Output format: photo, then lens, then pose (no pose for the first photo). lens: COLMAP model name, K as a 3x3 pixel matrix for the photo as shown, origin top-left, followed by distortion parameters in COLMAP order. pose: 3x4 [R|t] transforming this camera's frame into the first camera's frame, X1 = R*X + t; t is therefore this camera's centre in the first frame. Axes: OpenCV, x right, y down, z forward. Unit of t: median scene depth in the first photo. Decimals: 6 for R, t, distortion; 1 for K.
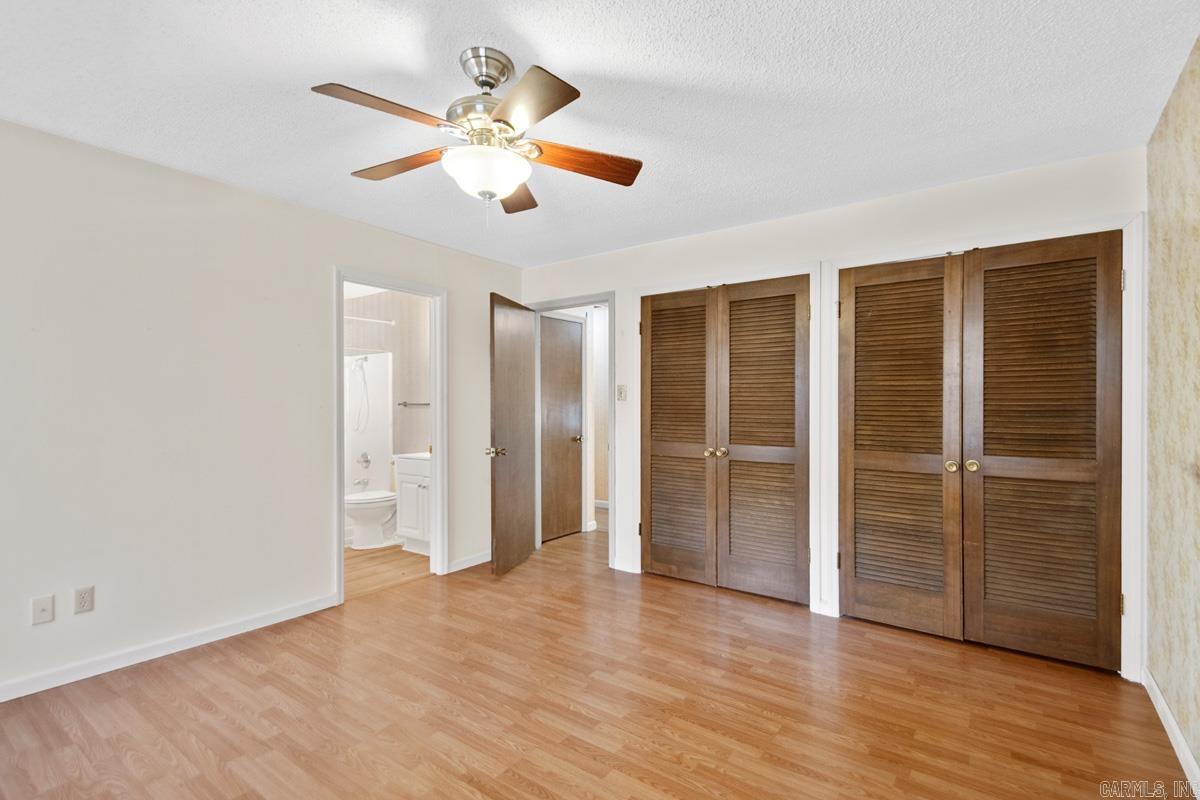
lens RADIAL K [[567.2, 0, 600.1], [0, 567.2, 402.6], [0, 0, 1]] dist [0.033052, -0.014574]
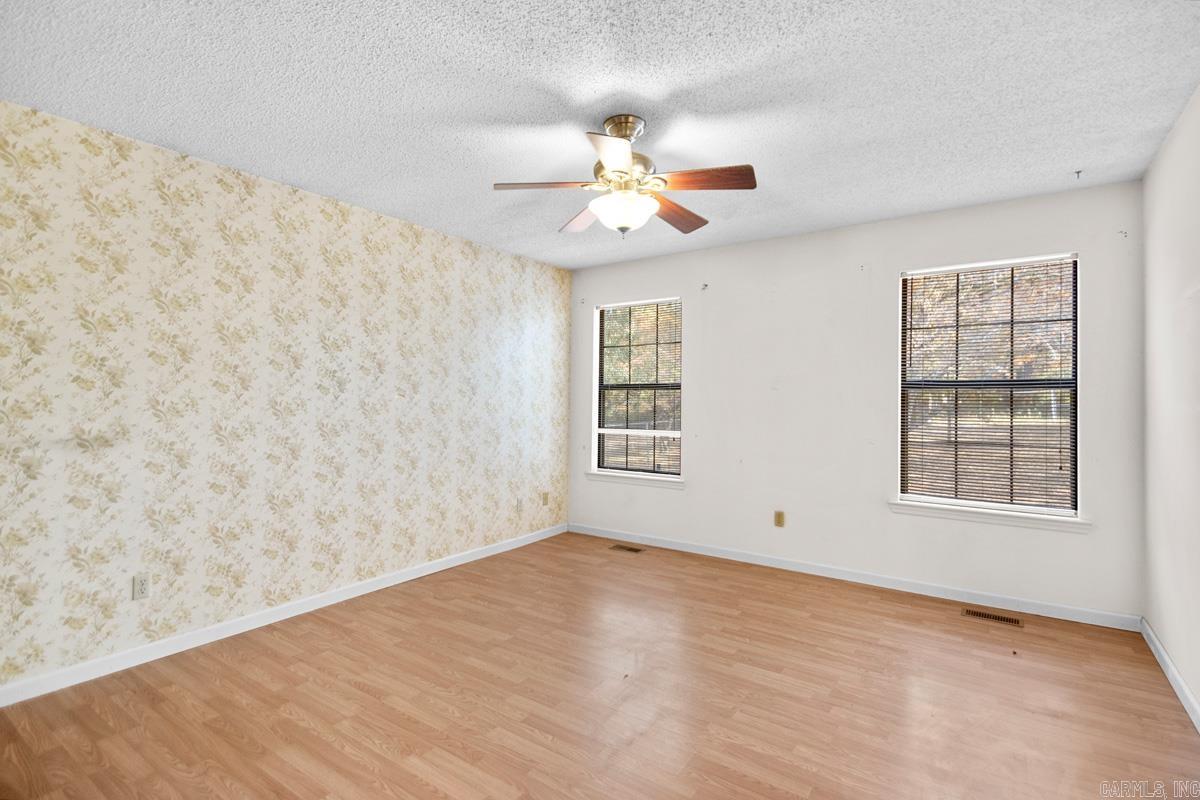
lens RADIAL K [[567.2, 0, 600.5], [0, 567.2, 399.8], [0, 0, 1]] dist [0.033052, -0.014574]
pose [[-0.999679, -0.003429, -0.025098, -0.109581], [-0.003381, 0.999992, -0.001929, 0.013830], [0.025104, -0.001844, -0.999683, 2.000587]]
